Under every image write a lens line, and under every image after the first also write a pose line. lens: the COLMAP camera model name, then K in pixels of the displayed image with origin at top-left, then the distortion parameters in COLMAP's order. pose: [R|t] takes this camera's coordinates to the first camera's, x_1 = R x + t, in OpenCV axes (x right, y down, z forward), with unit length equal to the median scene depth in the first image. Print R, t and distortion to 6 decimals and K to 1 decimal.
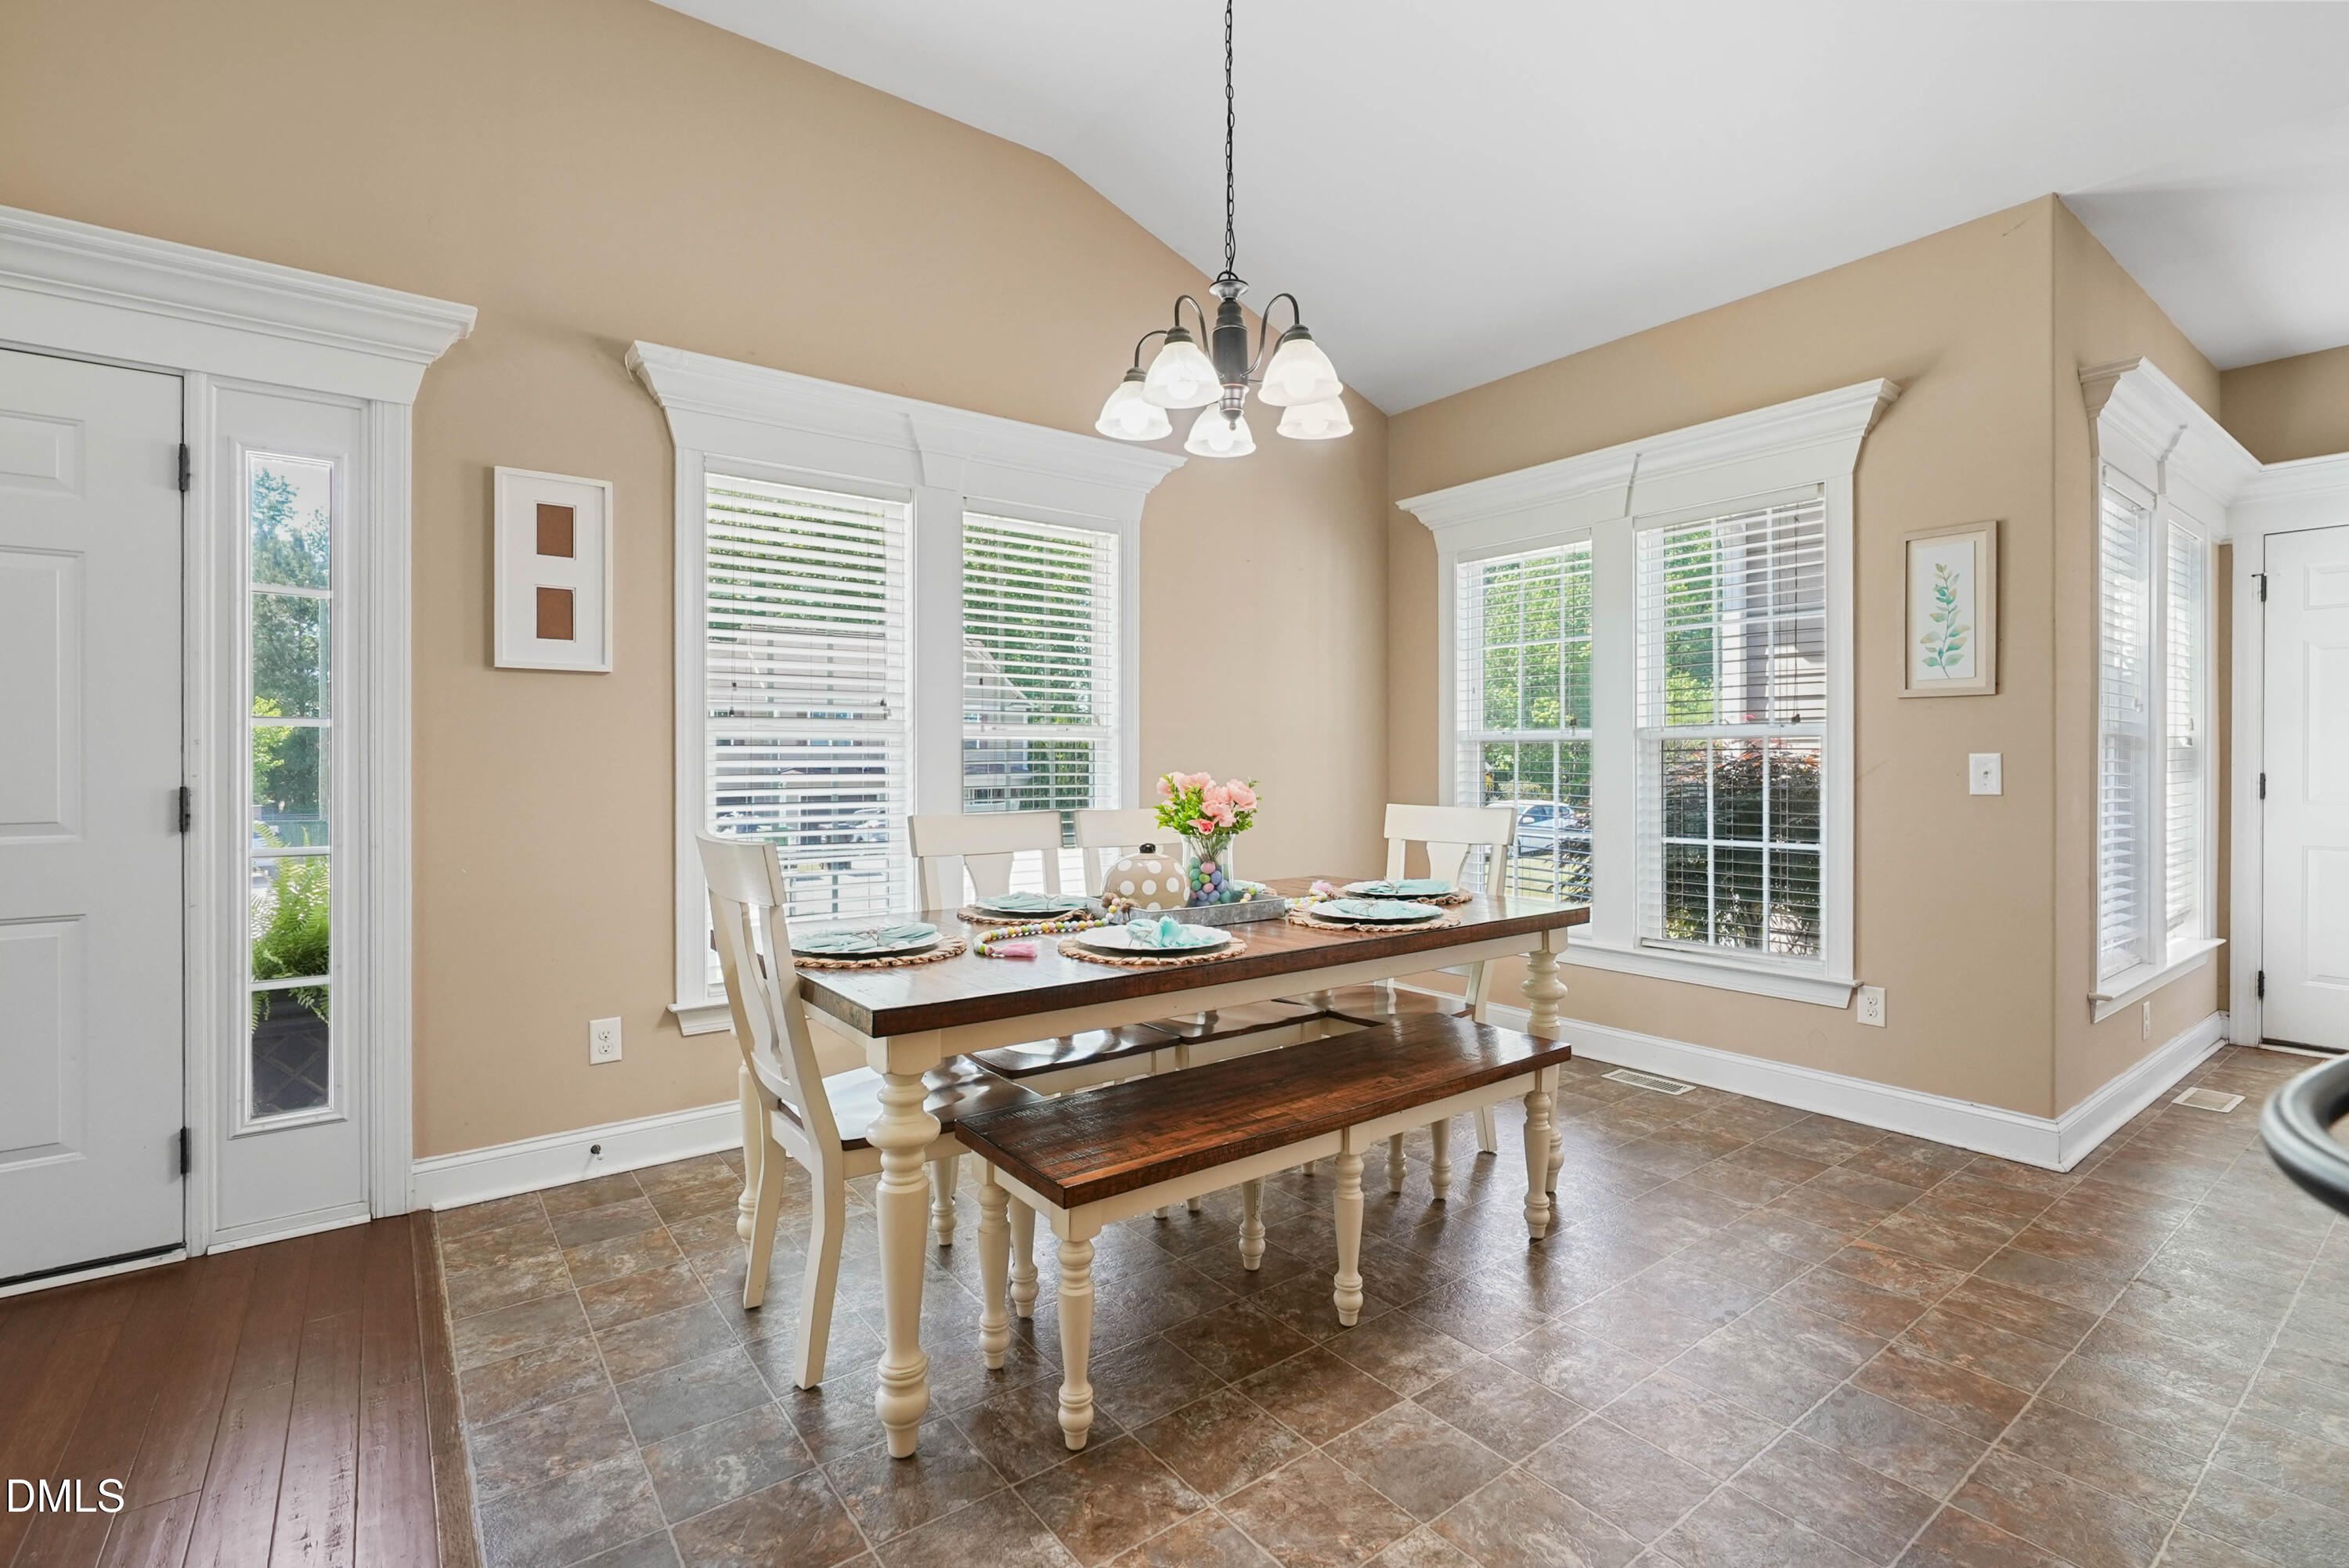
lens RADIAL K [[1065.7, 0, 1172.4], [0, 1065.7, 763.8], [0, 0, 1]] dist [-0.017945, 0.009172]
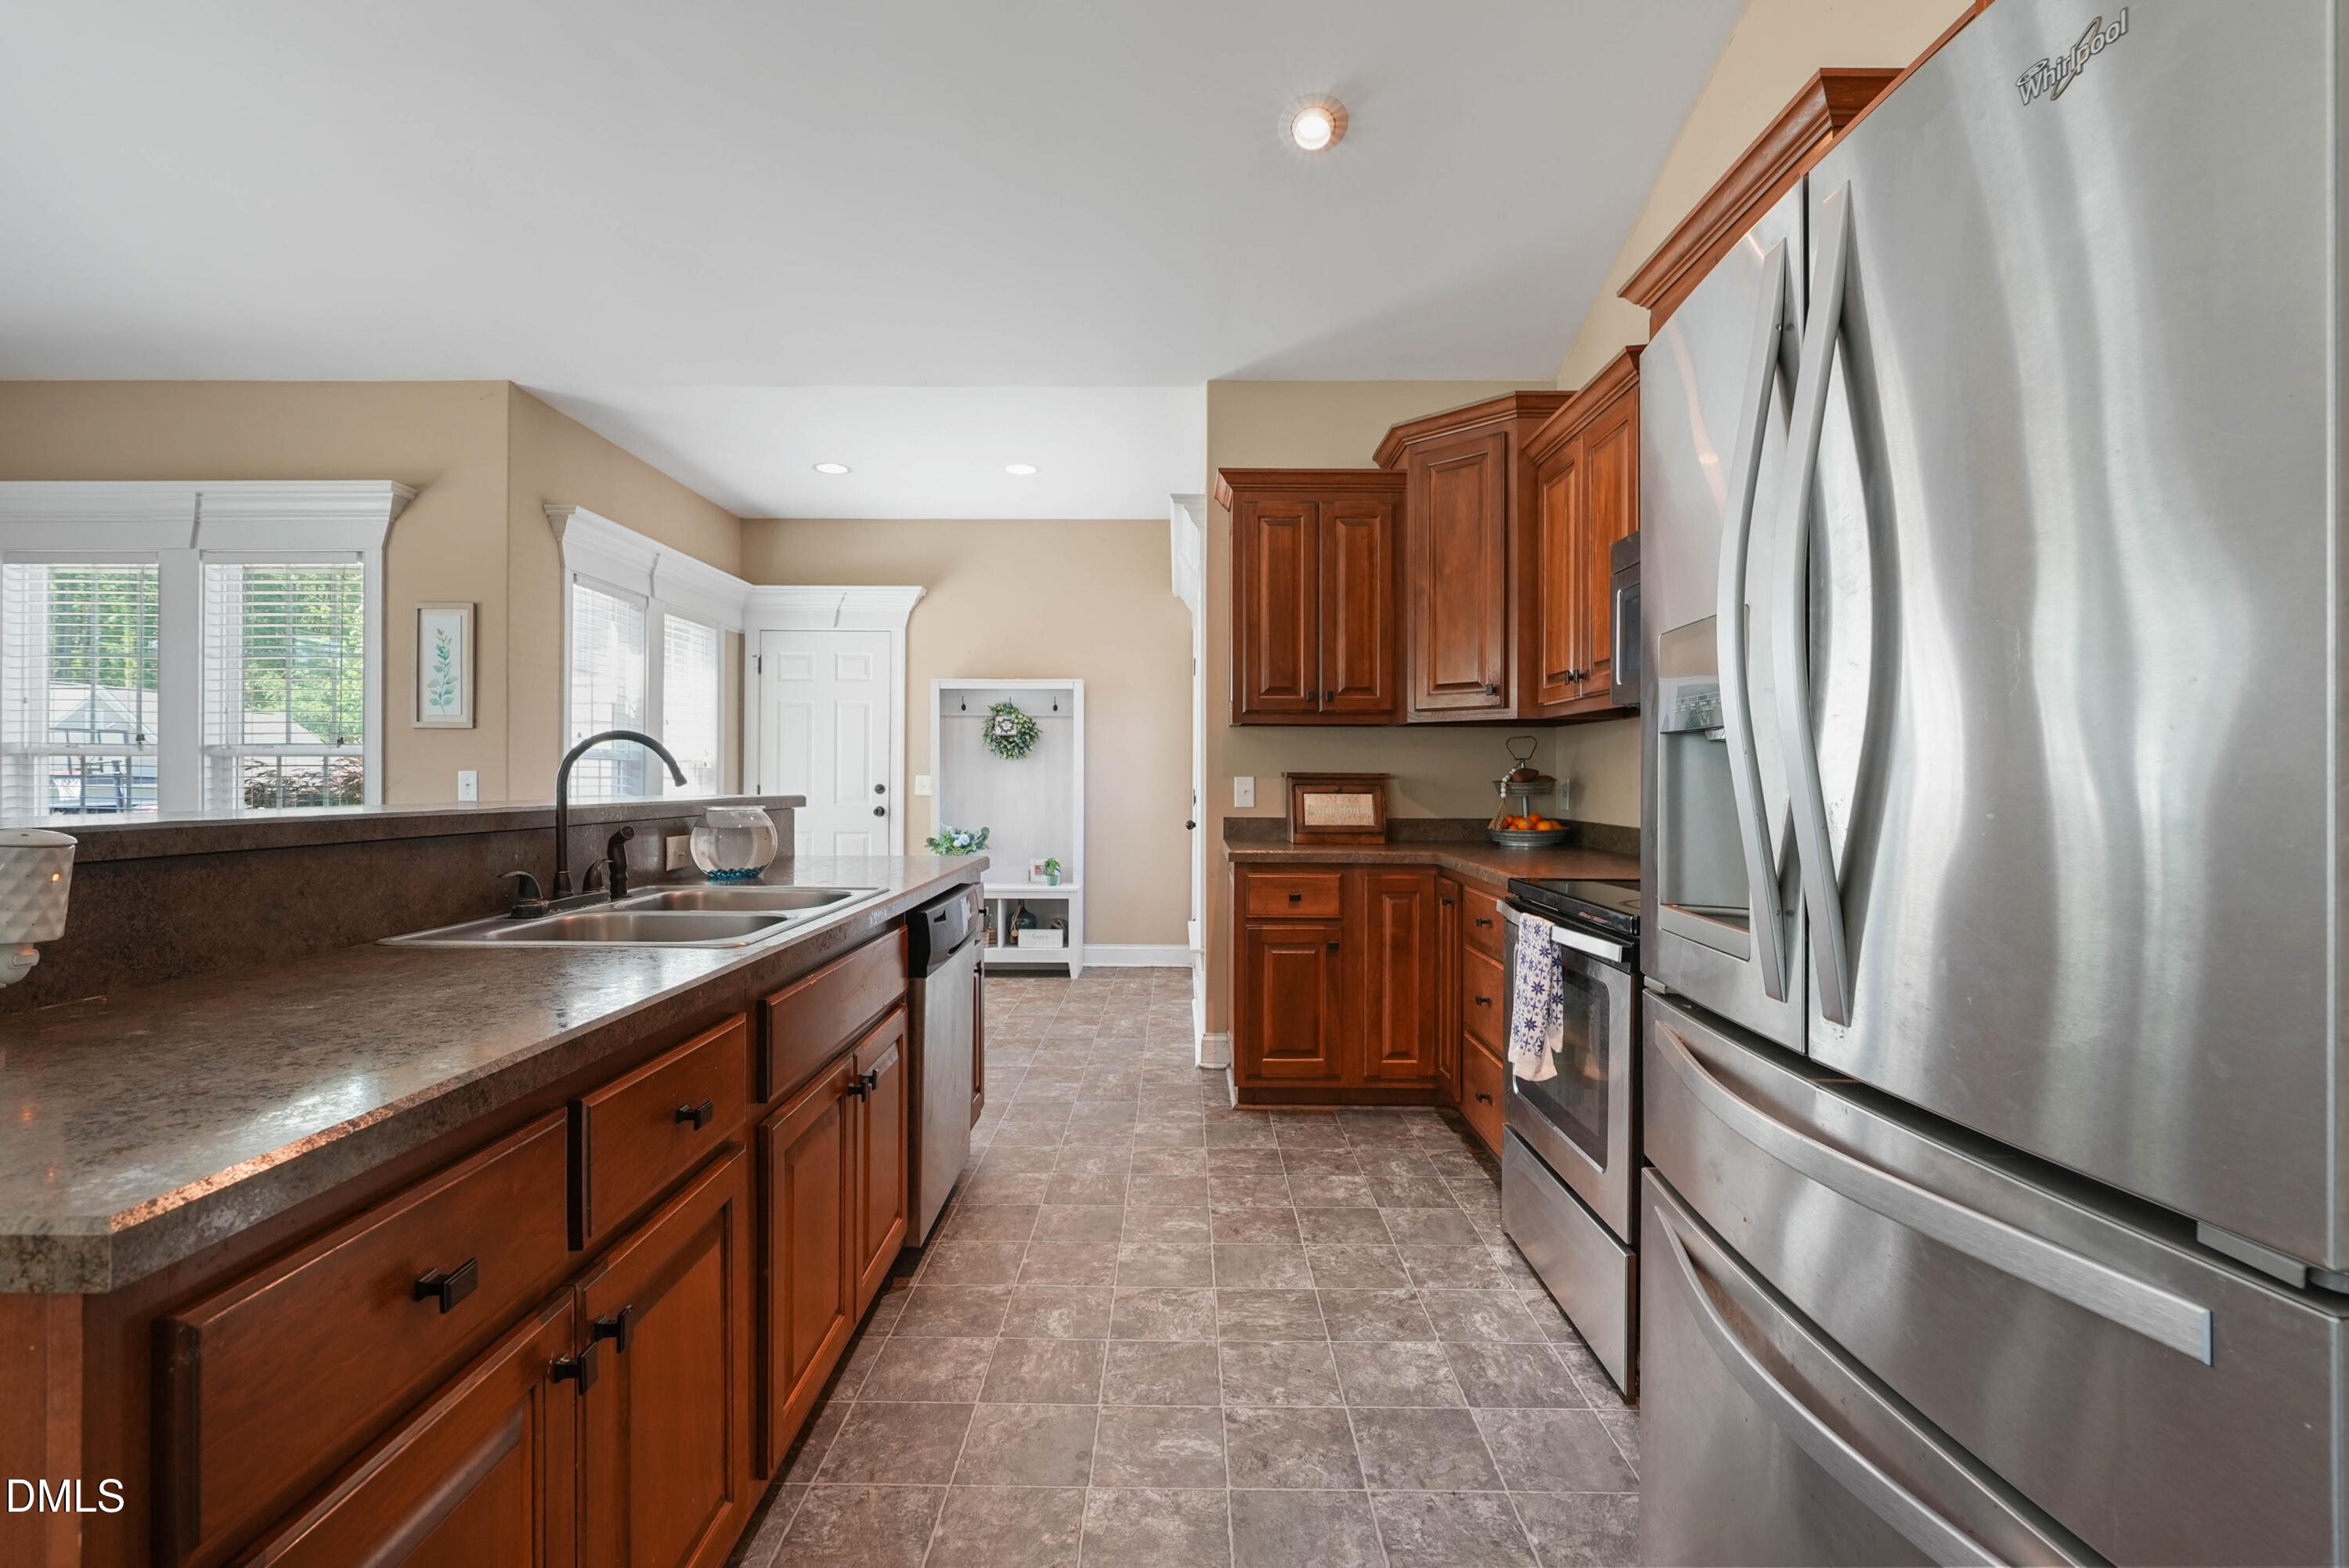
lens RADIAL K [[1063.7, 0, 1168.5], [0, 1063.7, 784.1], [0, 0, 1]] dist [-0.017308, 0.007358]
pose [[0.607201, -0.002130, 0.794545, 0.224258], [-0.001298, 0.999992, 0.003672, 0.000927], [-0.794547, -0.003261, 0.607194, -0.543977]]
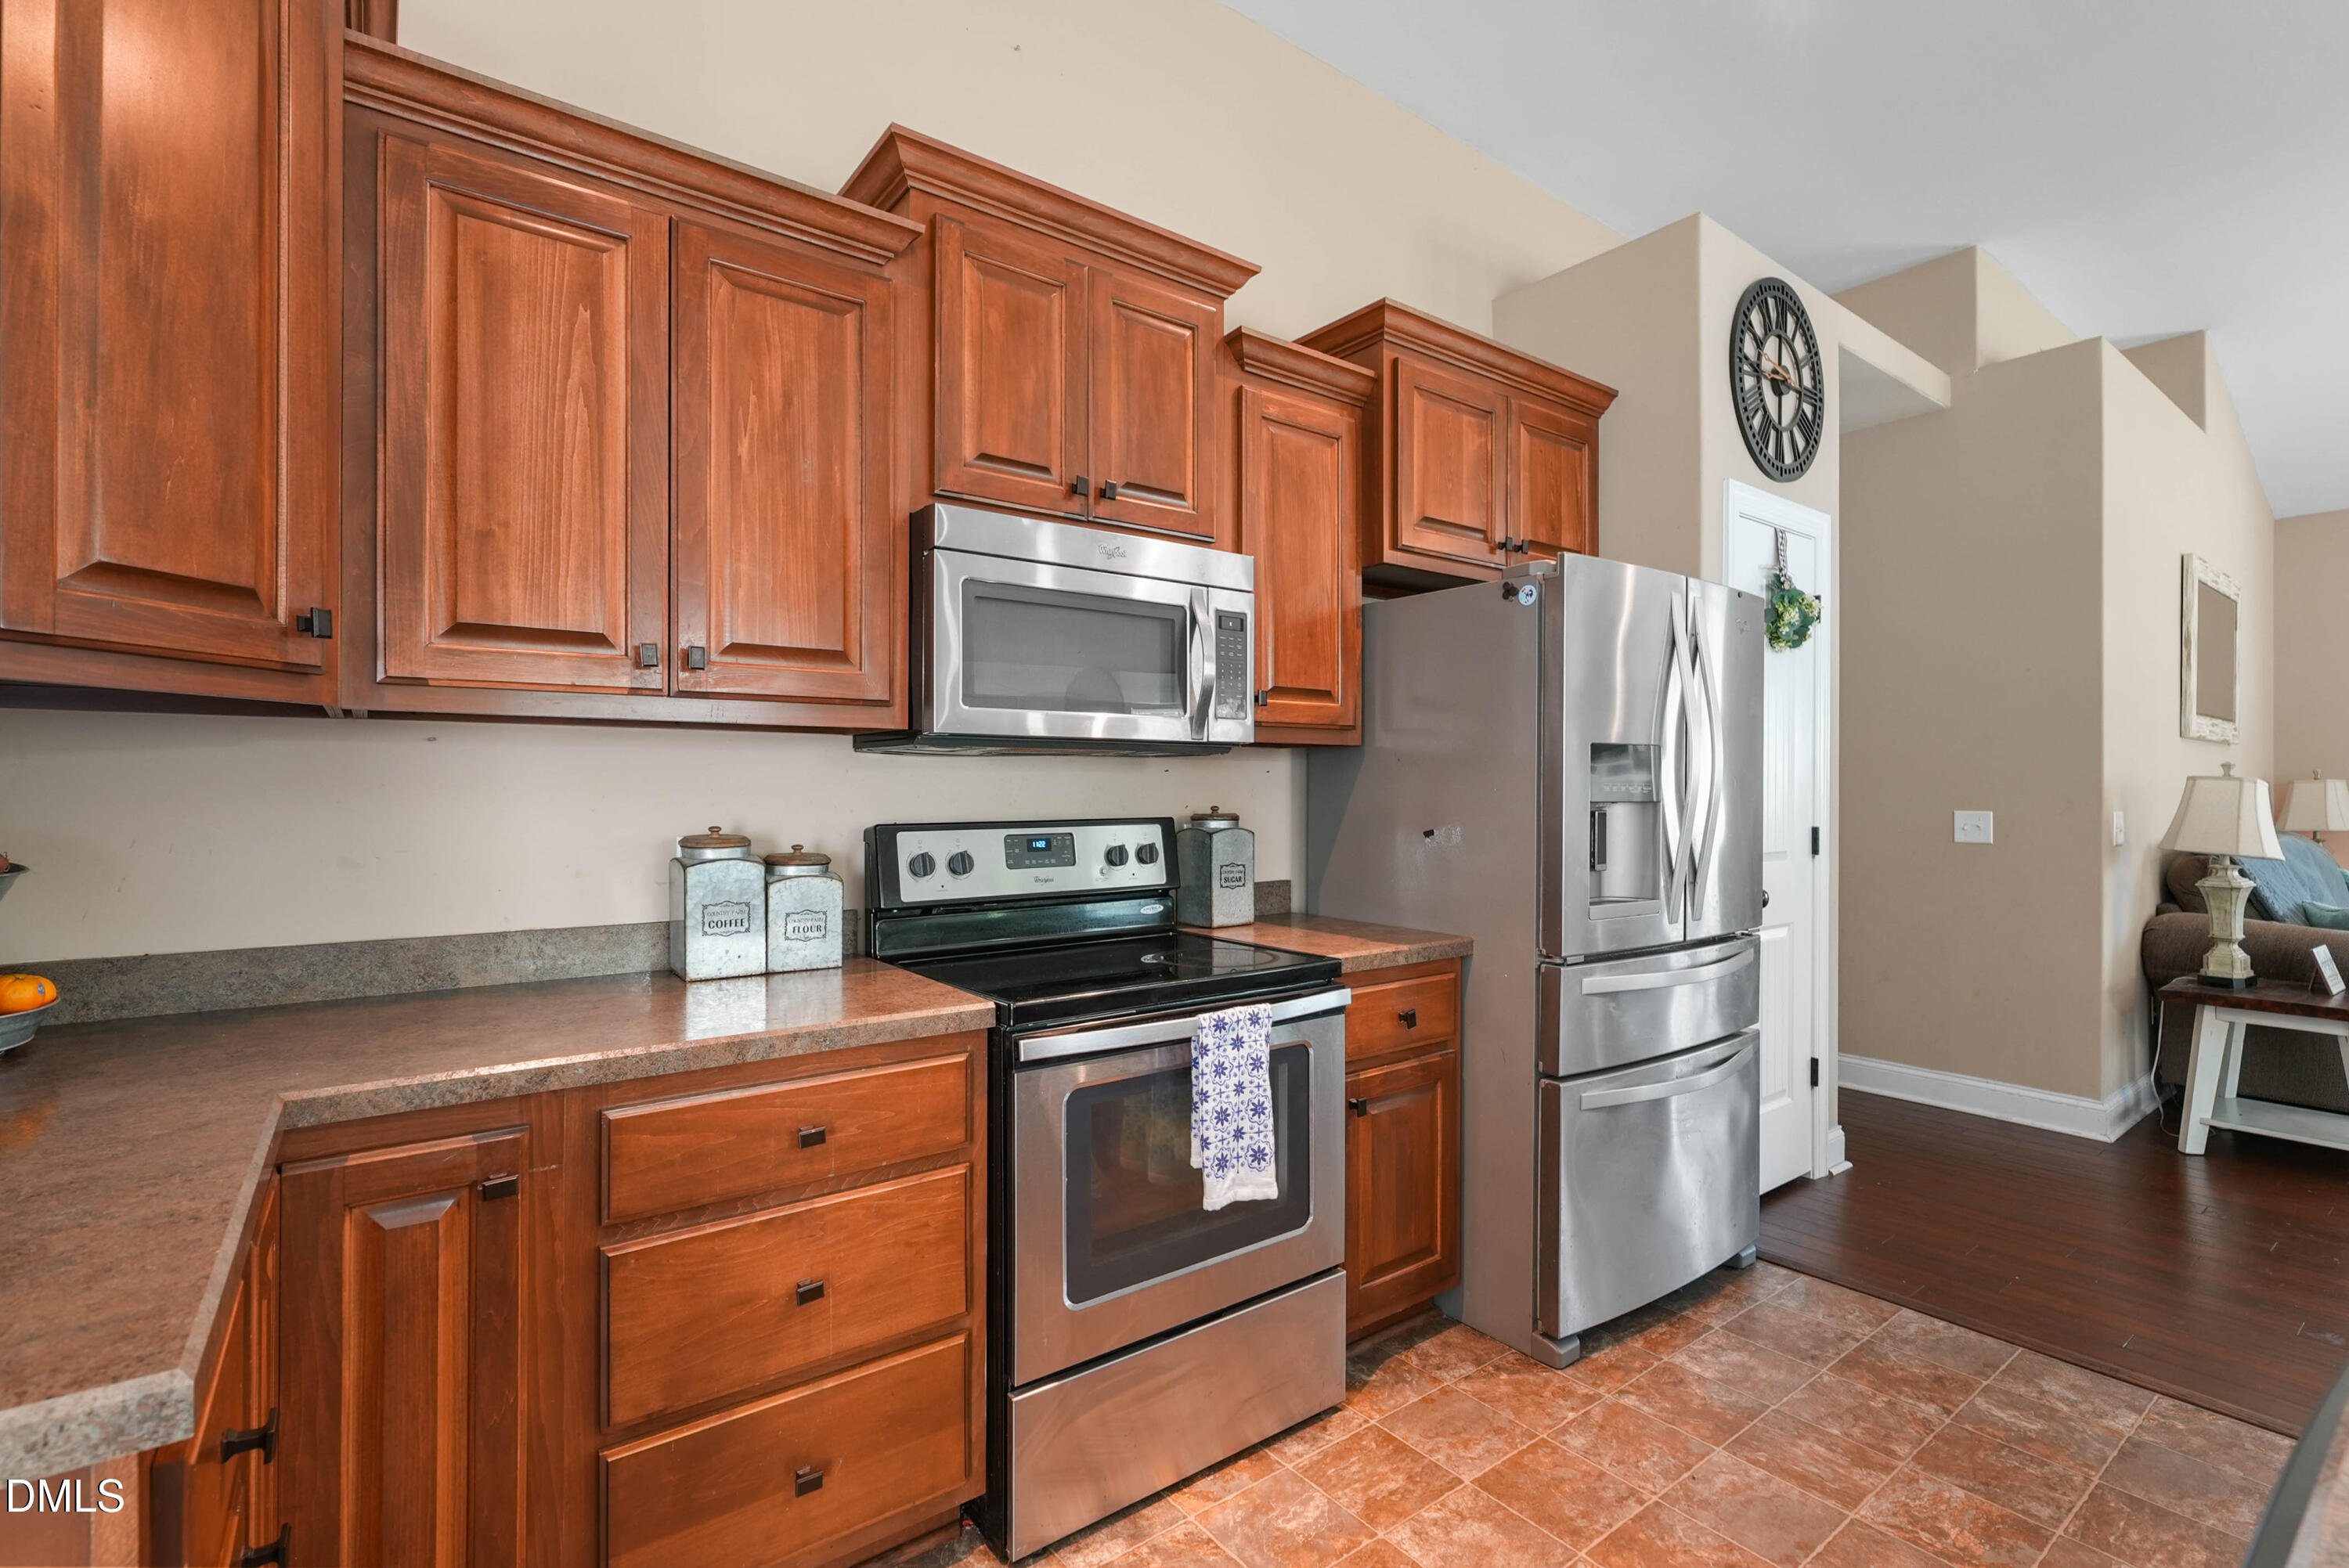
lens RADIAL K [[1063.7, 0, 1168.5], [0, 1063.7, 784.1], [0, 0, 1]] dist [-0.017308, 0.007358]
pose [[-0.999998, -0.001505, 0.001115, 0.985273], [-0.001503, 0.999996, 0.002196, -0.032495], [-0.001118, 0.002194, -0.999997, 0.286793]]
